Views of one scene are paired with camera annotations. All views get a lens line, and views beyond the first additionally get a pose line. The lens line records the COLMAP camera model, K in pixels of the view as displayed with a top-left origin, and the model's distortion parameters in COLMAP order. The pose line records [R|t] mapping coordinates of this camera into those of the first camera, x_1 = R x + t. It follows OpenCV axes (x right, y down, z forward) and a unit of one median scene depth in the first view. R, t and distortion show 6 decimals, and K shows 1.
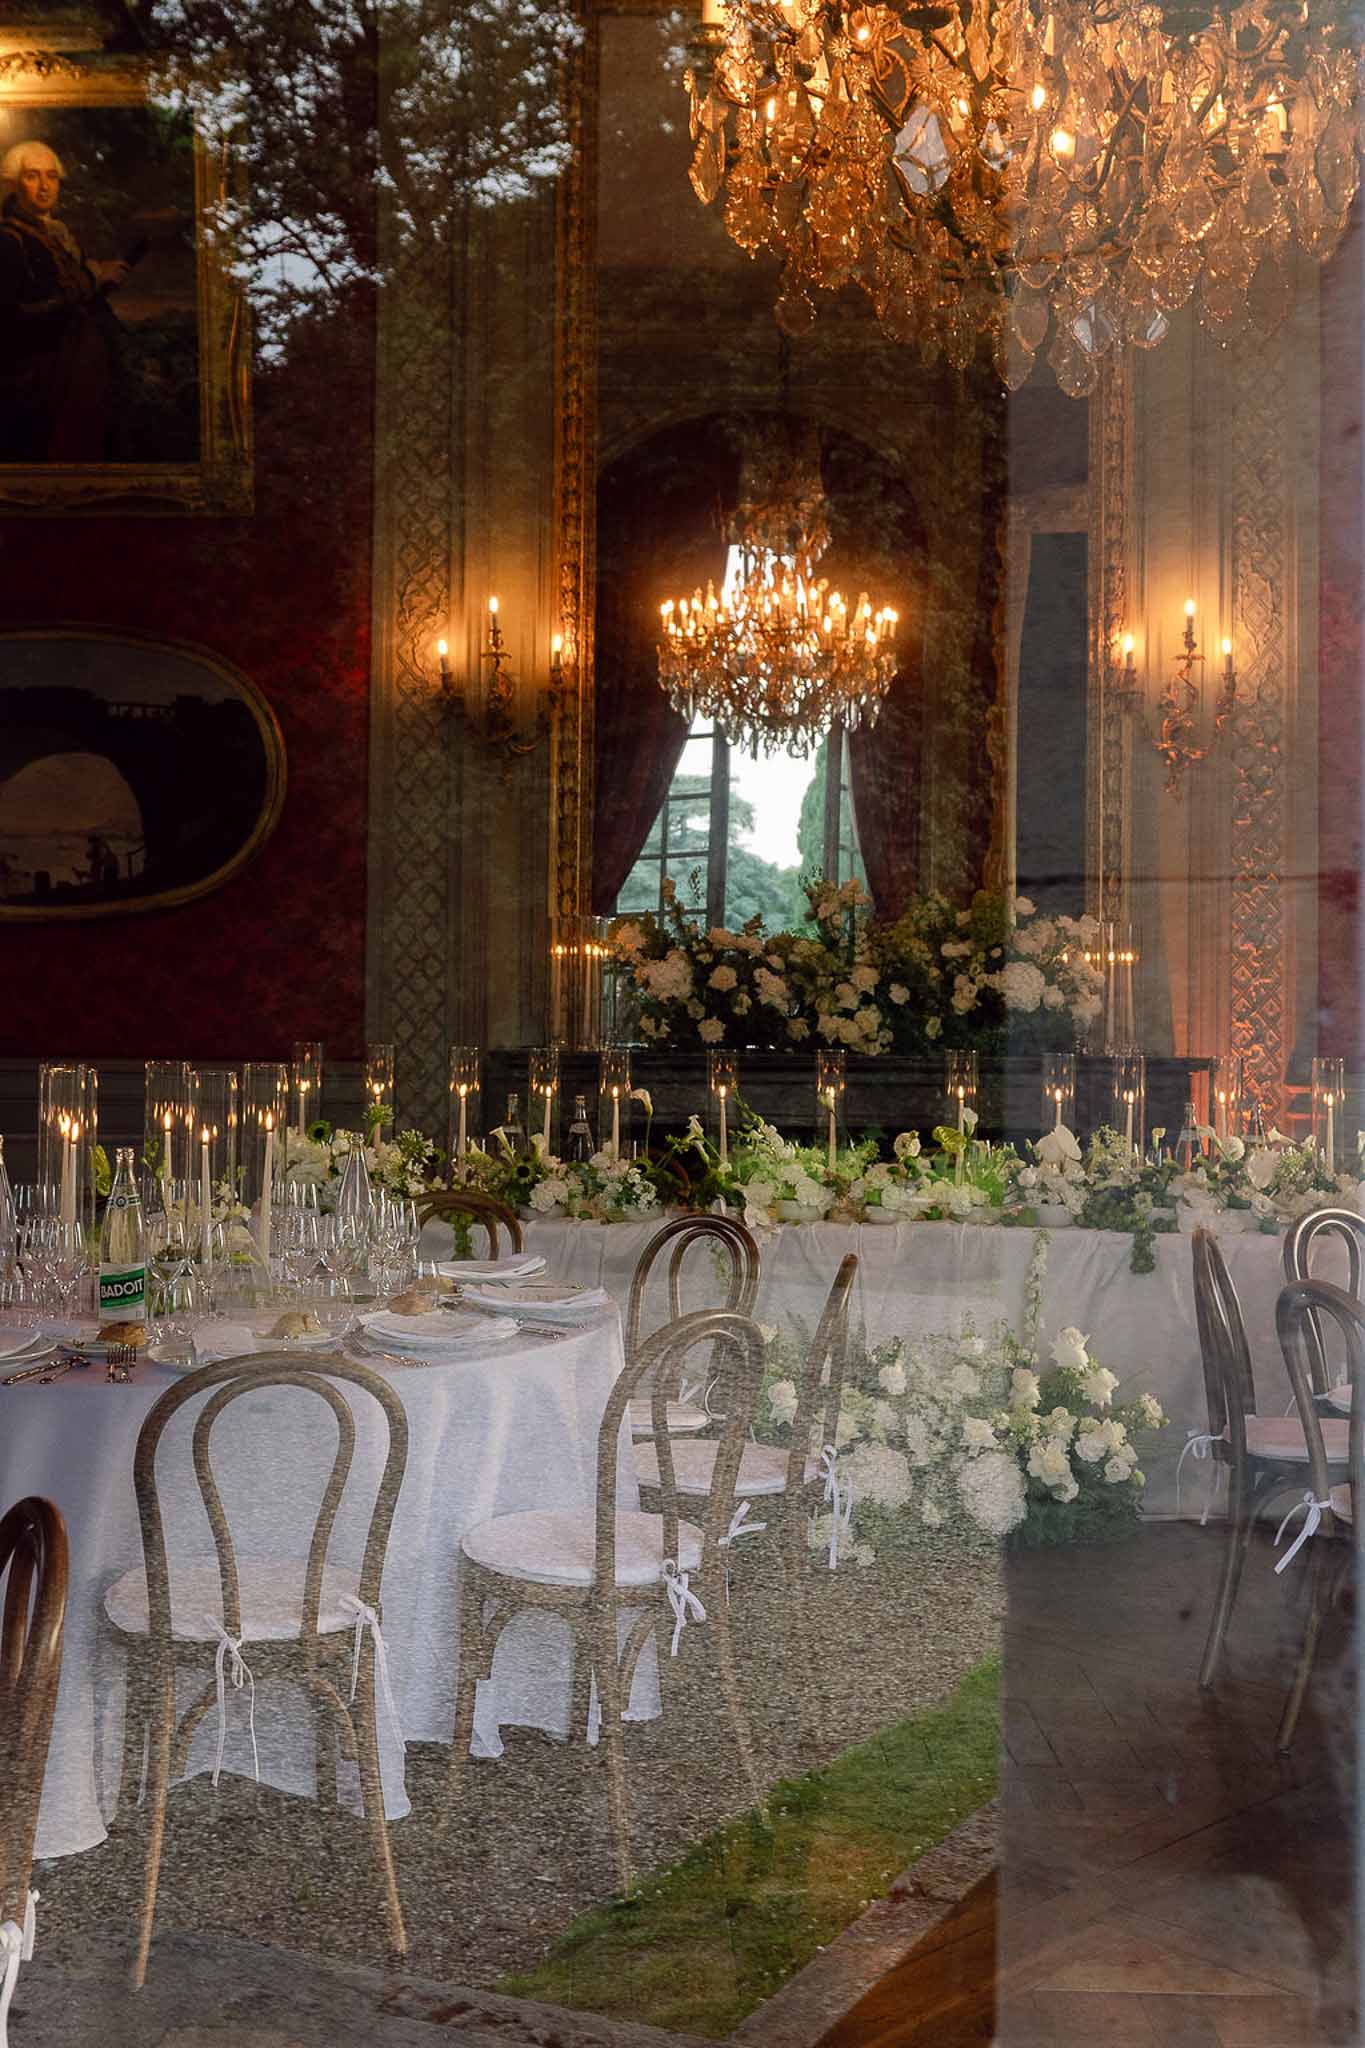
lens RADIAL K [[2272.8, 0, 682.5], [0, 2272.8, 1024.0], [0, 0, 1]] dist [-0.021084, 0.051159]
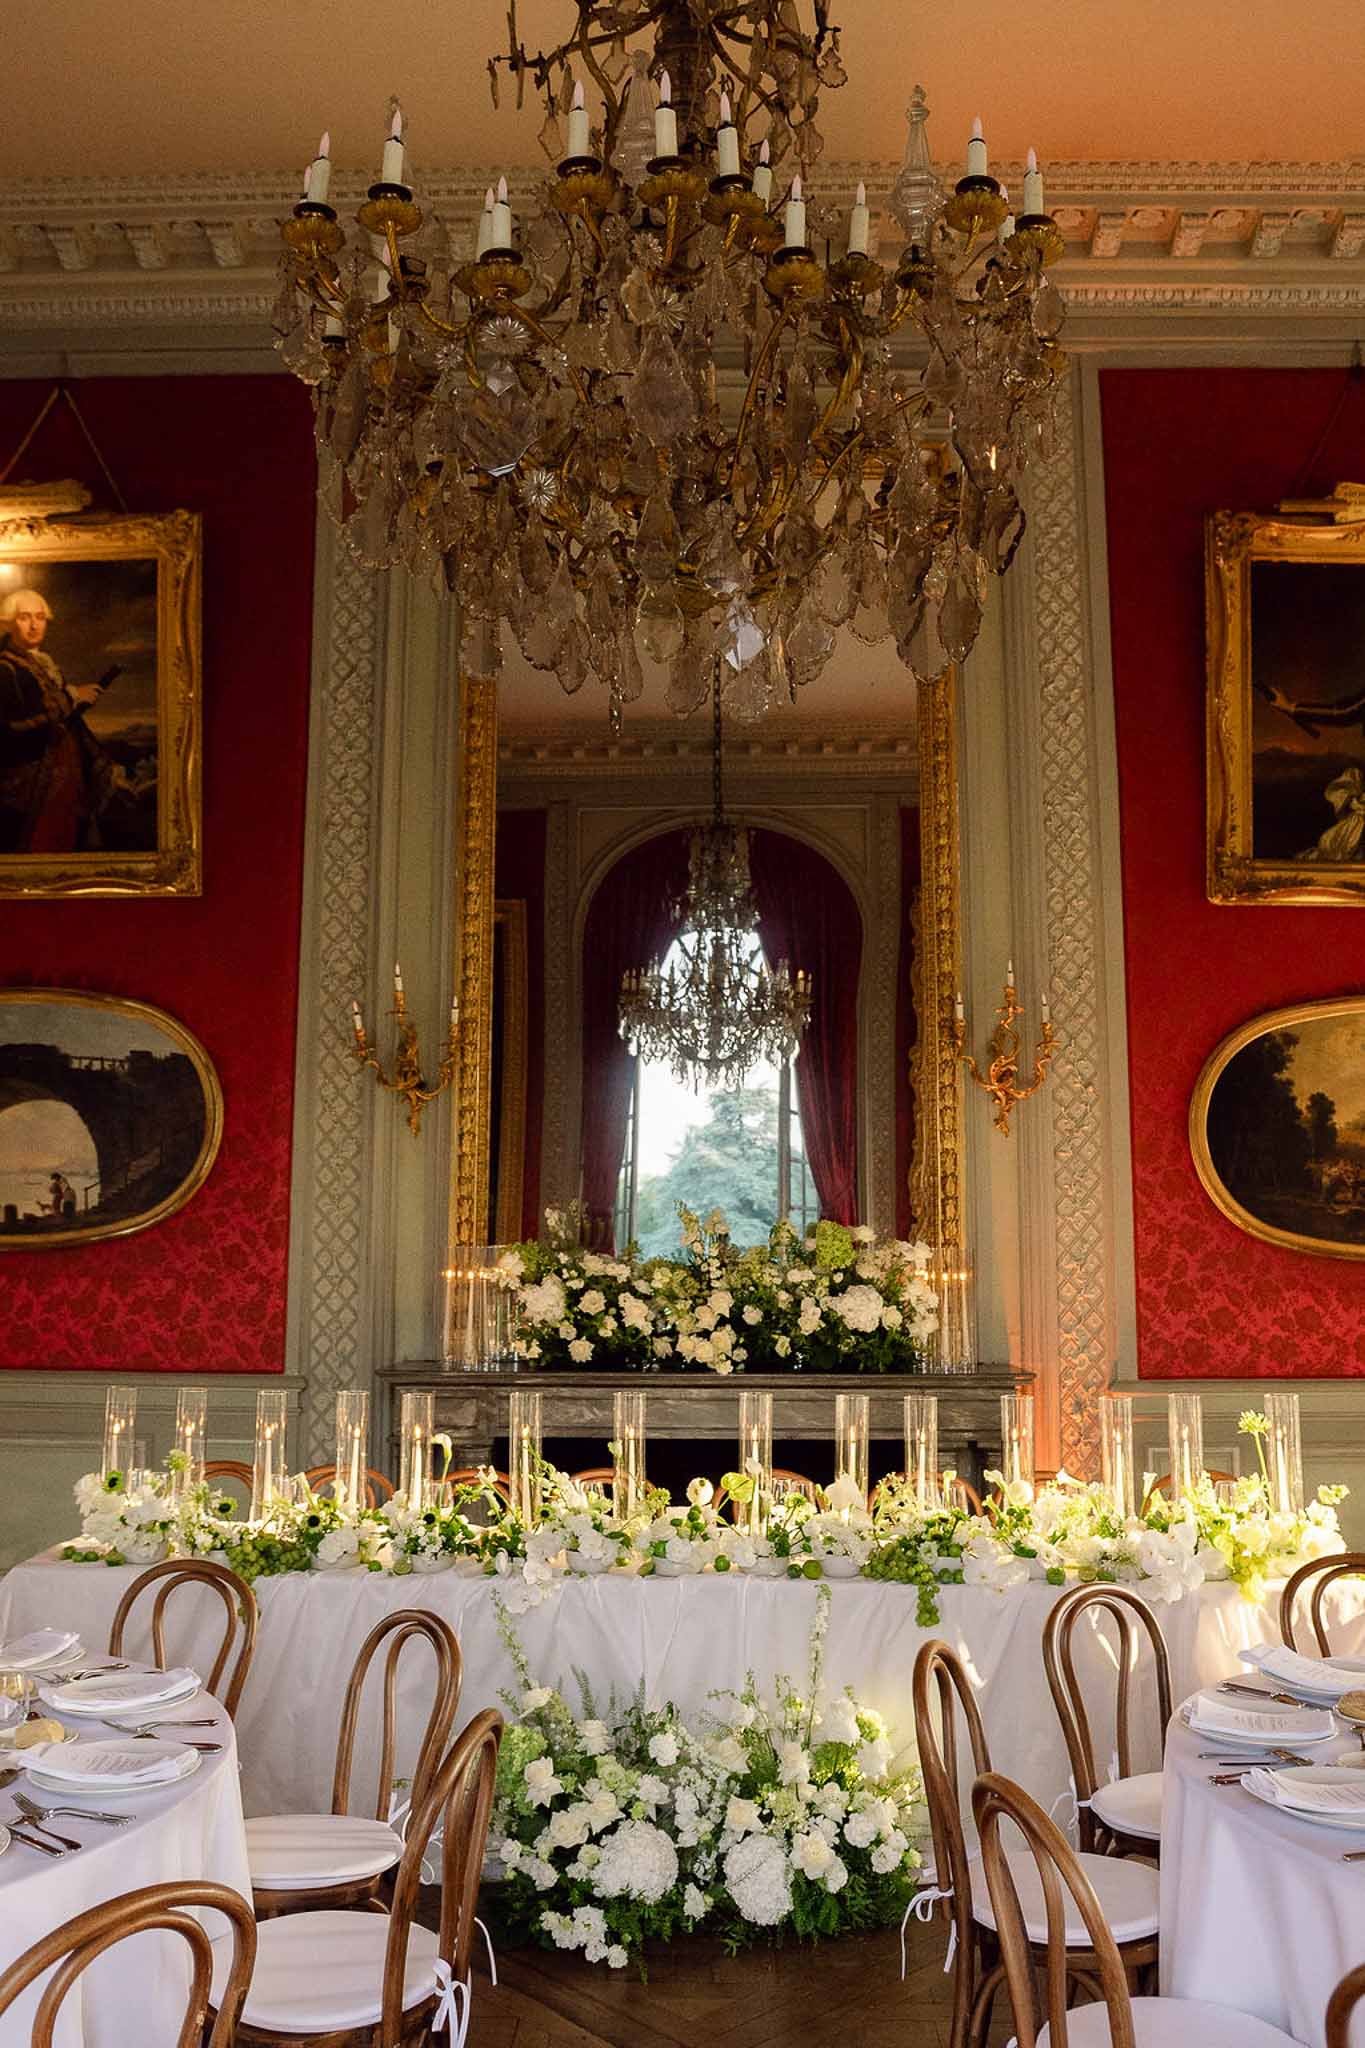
lens RADIAL K [[1776.7, 0, 683.3], [0, 1776.7, 1077.7], [0, 0, 1]] dist [-0.078638, 0.080326]
pose [[0.999973, -0.007364, -0.000678, 0.063336], [0.007224, 0.992318, -0.123504, -0.021561], [0.001583, 0.123496, 0.992344, 0.133987]]
